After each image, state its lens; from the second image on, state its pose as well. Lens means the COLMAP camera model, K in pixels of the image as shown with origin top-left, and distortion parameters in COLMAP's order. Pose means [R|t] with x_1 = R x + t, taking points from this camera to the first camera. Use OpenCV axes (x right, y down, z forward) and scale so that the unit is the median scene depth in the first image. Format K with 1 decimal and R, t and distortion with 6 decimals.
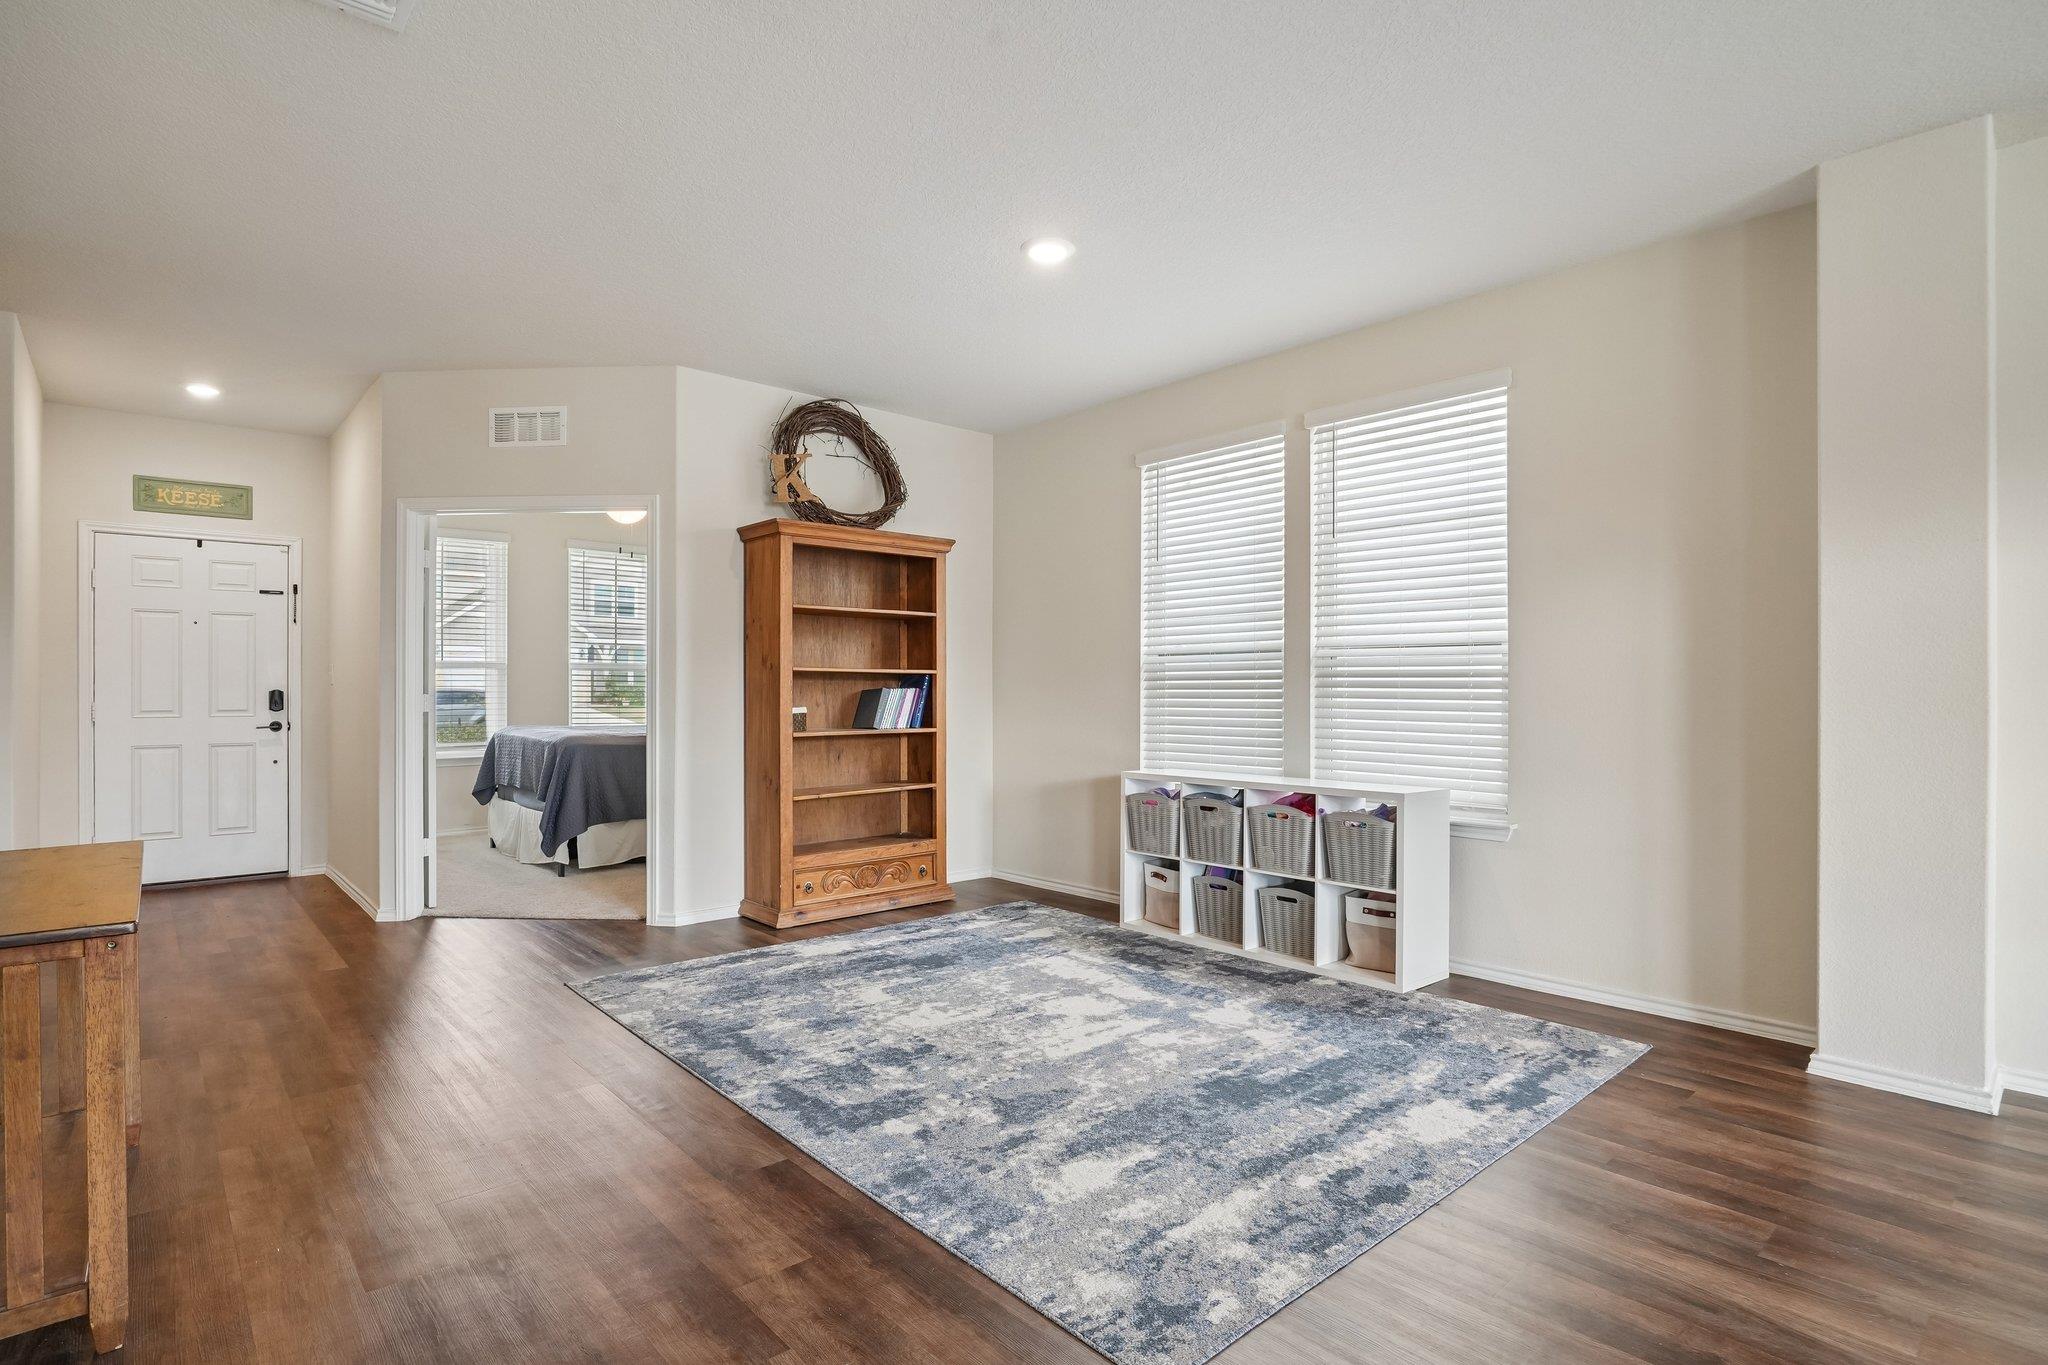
lens RADIAL K [[929.1, 0, 1029.4], [0, 929.1, 689.9], [0, 0, 1]] dist [0.014936, 0.000697]
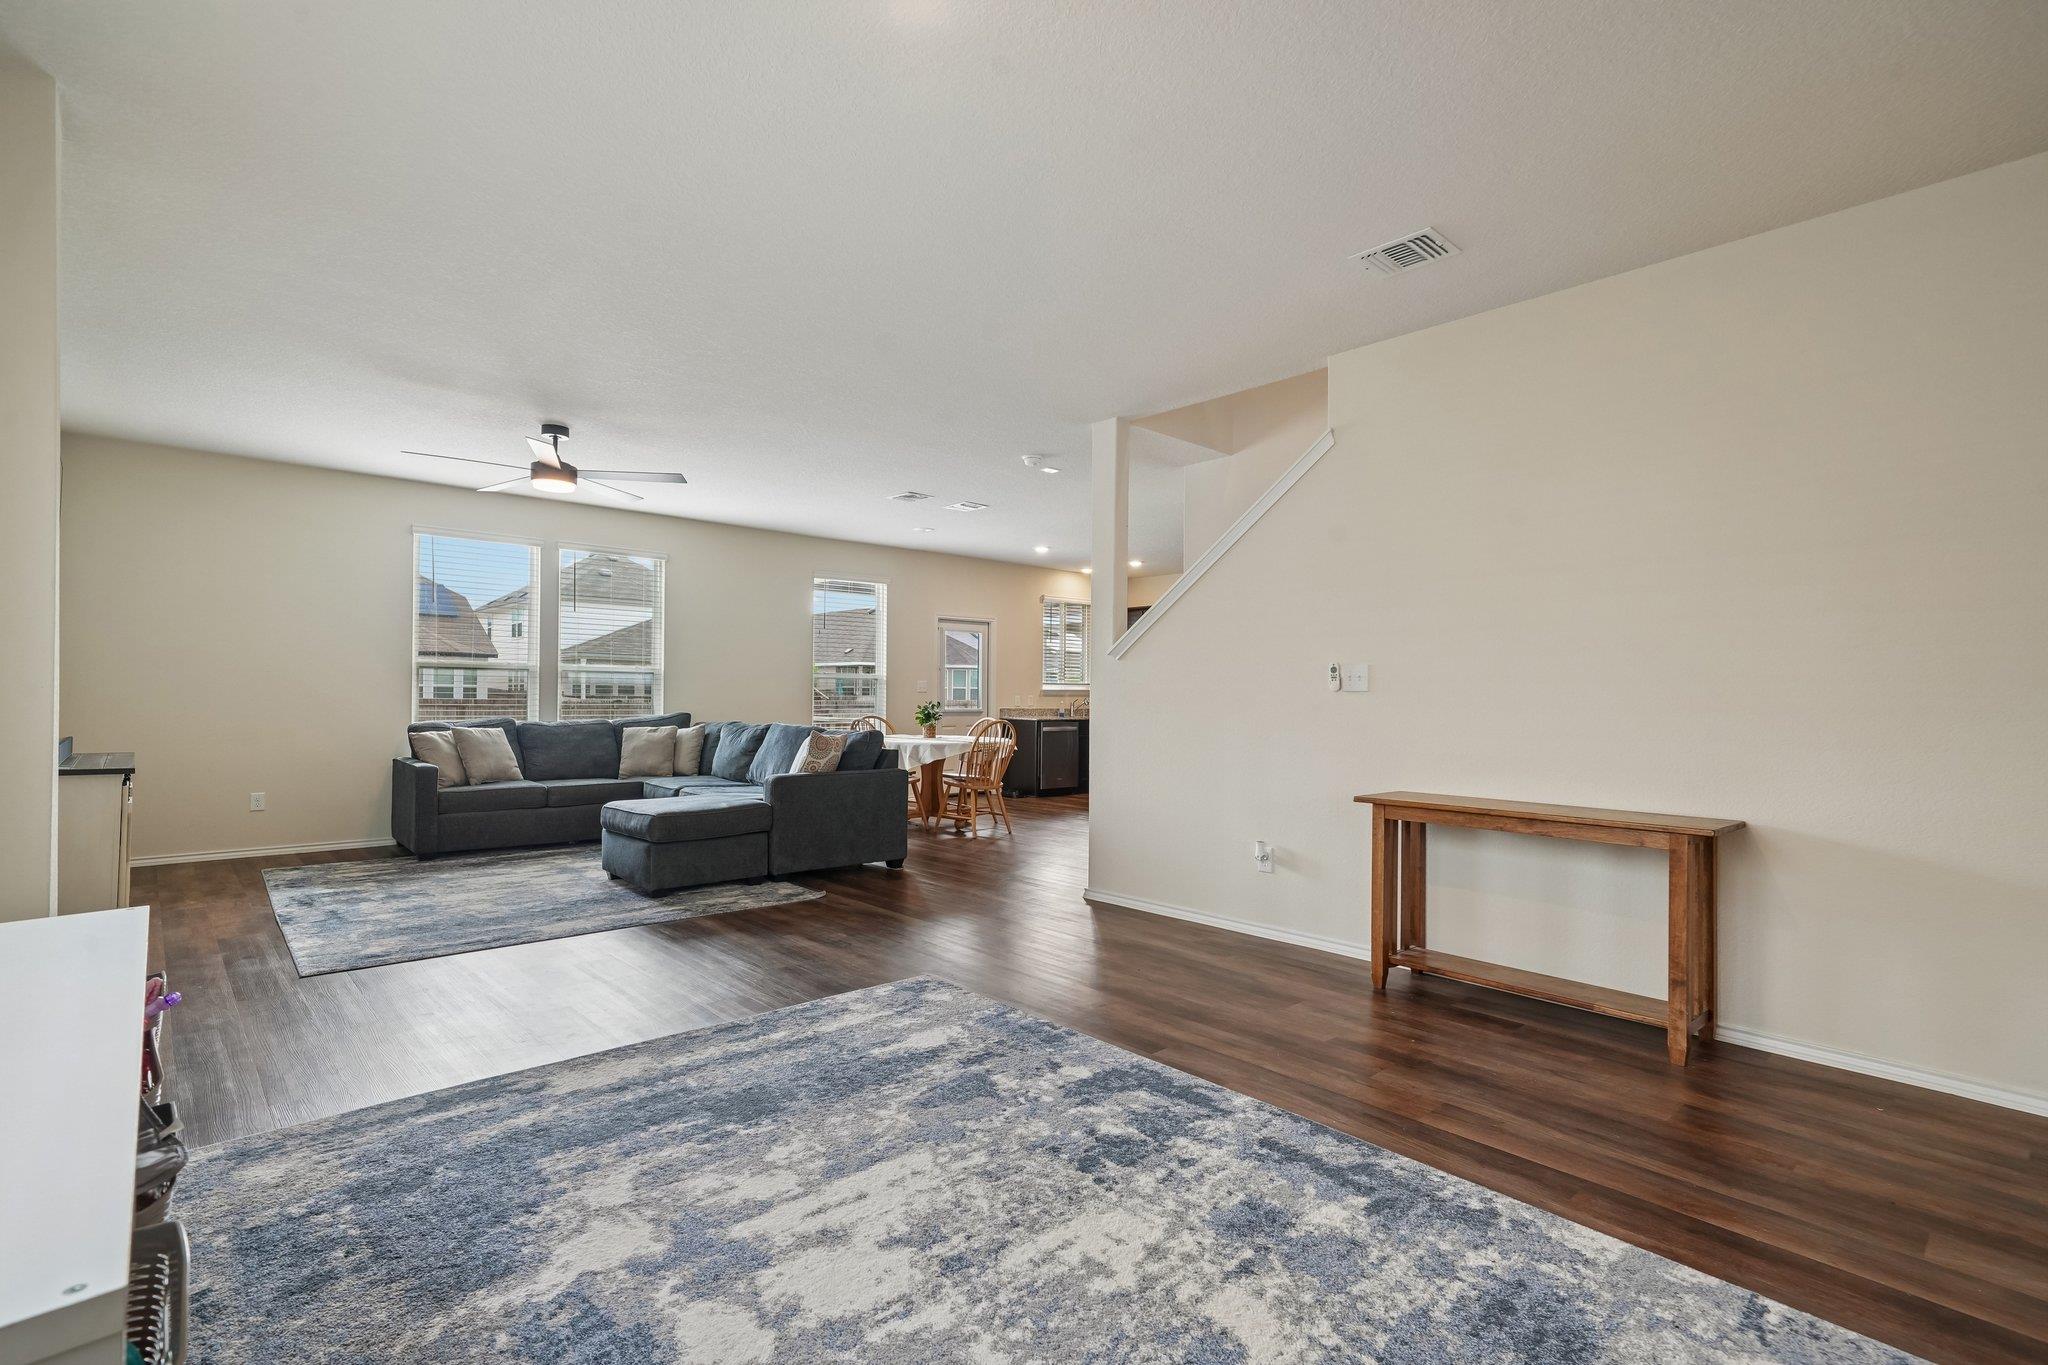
lens RADIAL K [[929.1, 0, 1018.9], [0, 929.1, 686.1], [0, 0, 1]] dist [0.014936, 0.000697]
pose [[-0.999952, -0.009756, 0.001177, -0.045168], [-0.009767, 0.999907, -0.009549, -0.001501], [-0.001084, -0.009560, -0.999954, 1.537182]]
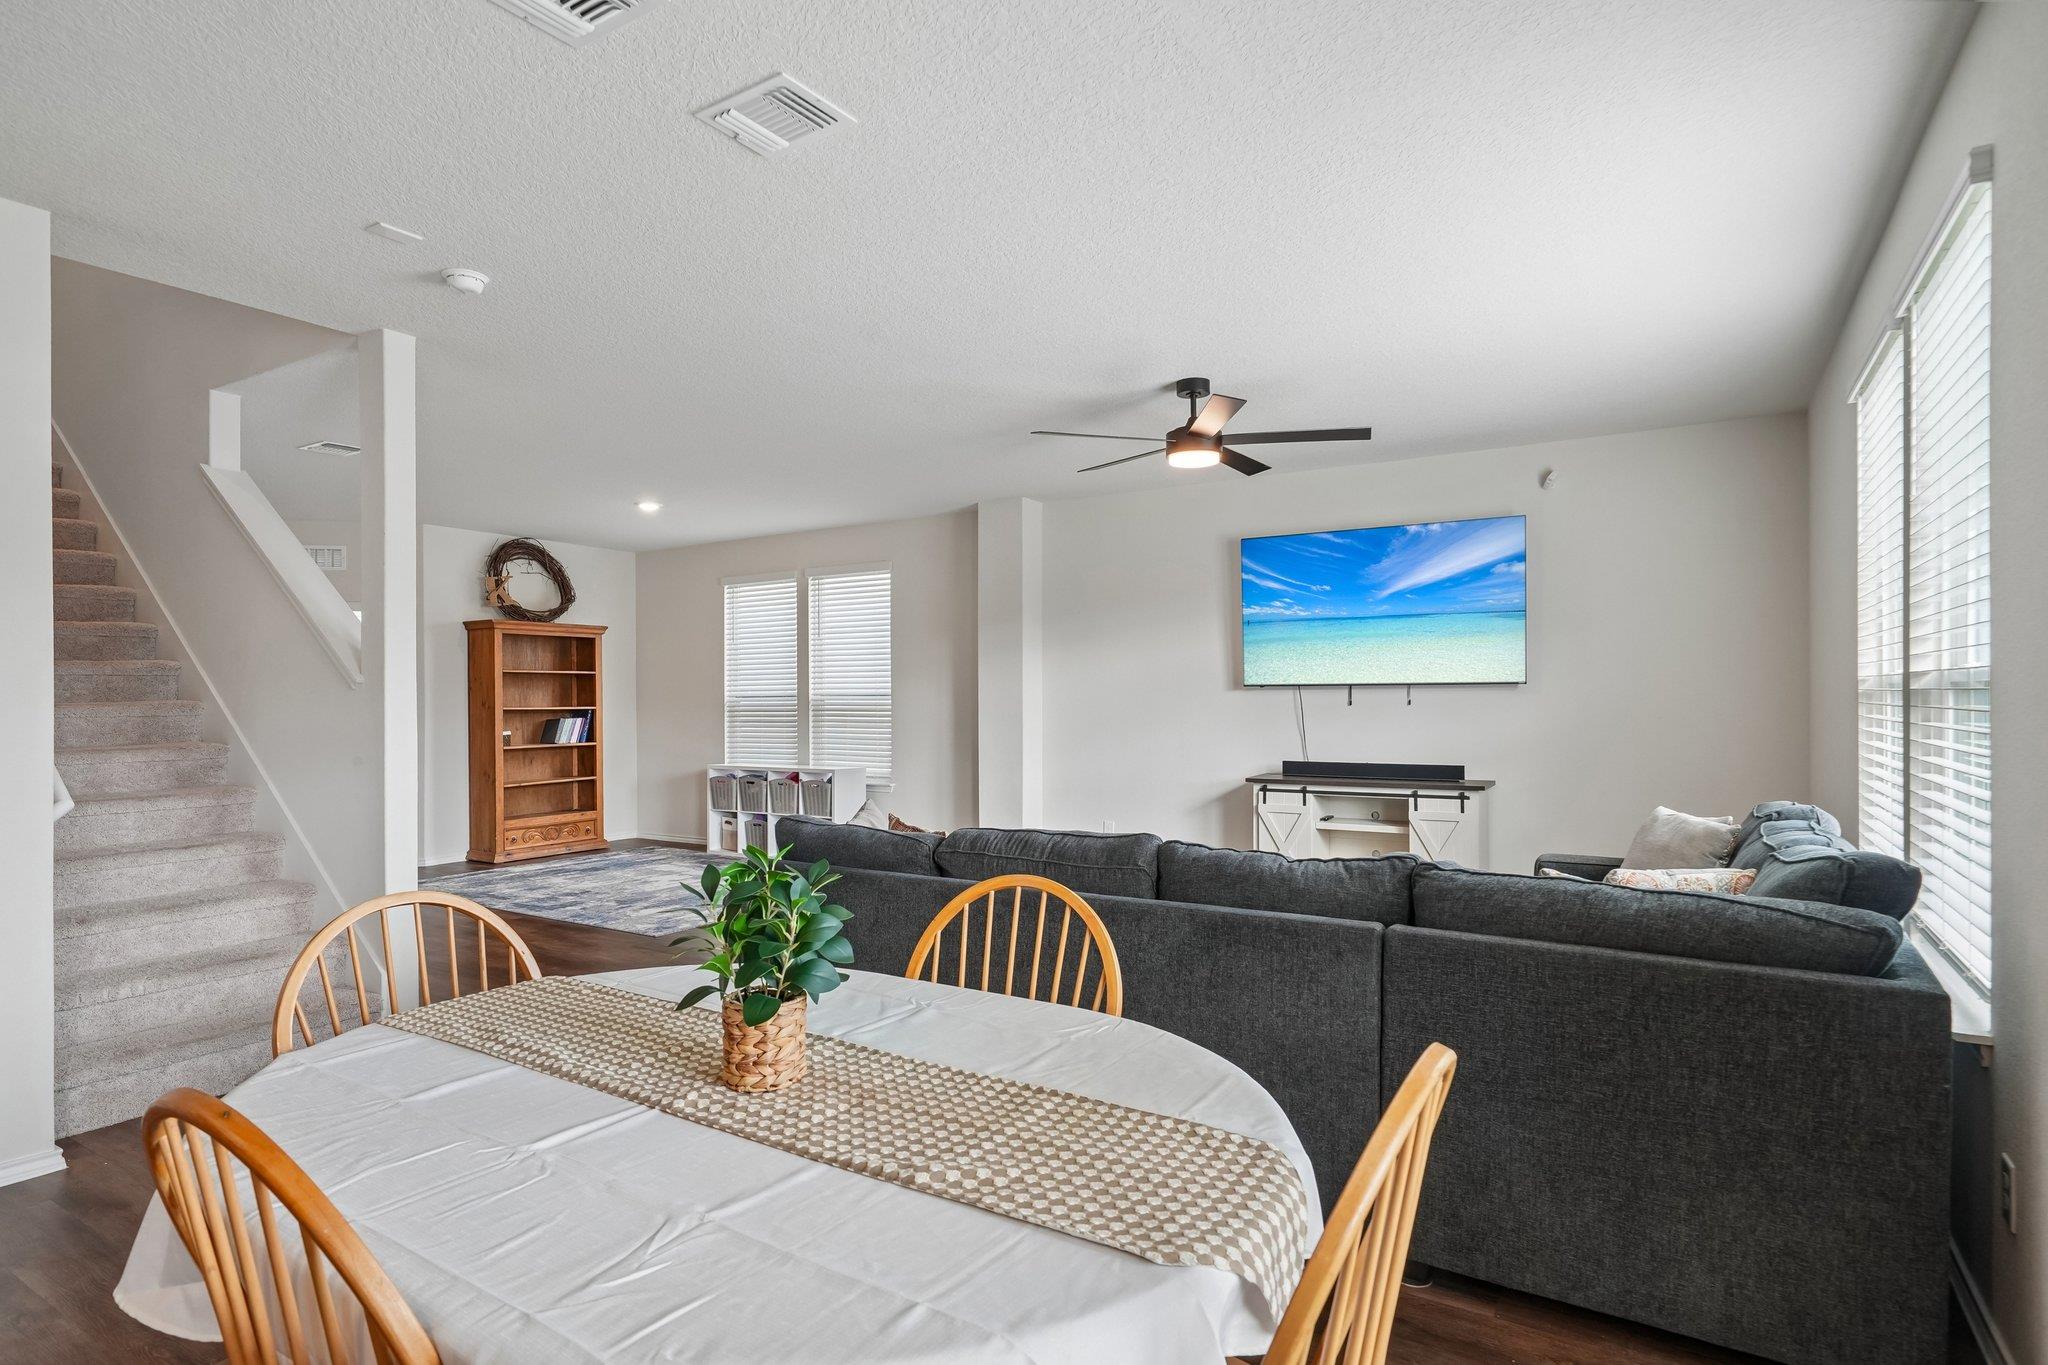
lens RADIAL K [[1054.9, 0, 1027.4], [0, 1054.9, 698.6], [0, 0, 1]] dist [0.001204, 0.000244]
pose [[0.964509, -0.007897, 0.263931, 0.175596], [0.007190, 0.999968, 0.003641, -0.046382], [-0.263951, -0.001614, 0.964535, -1.223465]]
